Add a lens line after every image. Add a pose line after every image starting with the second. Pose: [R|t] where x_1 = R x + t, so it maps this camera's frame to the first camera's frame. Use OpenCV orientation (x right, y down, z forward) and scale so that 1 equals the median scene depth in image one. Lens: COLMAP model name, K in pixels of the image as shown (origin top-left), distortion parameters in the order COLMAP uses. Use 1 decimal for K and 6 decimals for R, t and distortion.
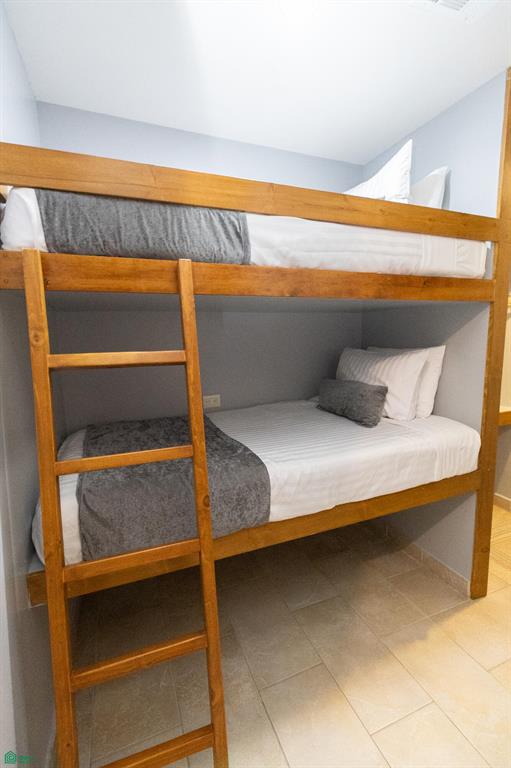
lens RADIAL K [[361.7, 0, 256.0], [0, 361.7, 382.1], [0, 0, 1]] dist [0.007591, -0.001531]
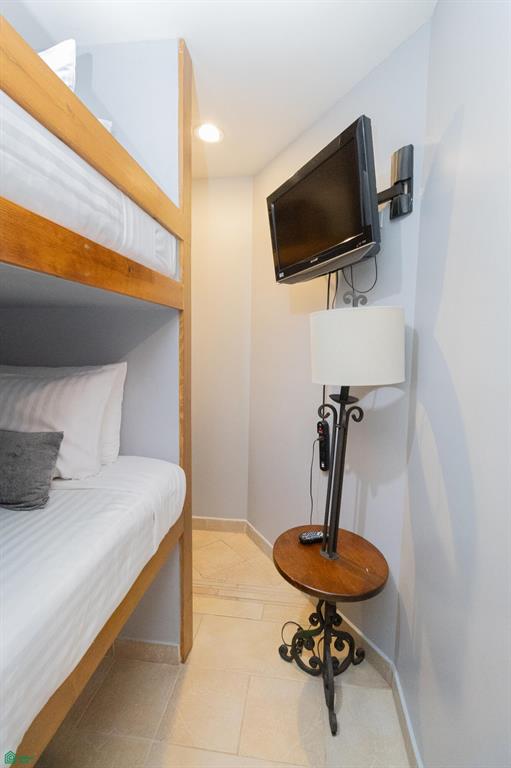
lens RADIAL K [[361.7, 0, 278.8], [0, 361.7, 379.1], [0, 0, 1]] dist [0.007591, -0.001531]
pose [[0.478002, -0.062938, 0.876101, 0.007534], [0.096518, 0.995153, 0.018830, -0.050416], [-0.873040, 0.075559, 0.481760, 0.371728]]
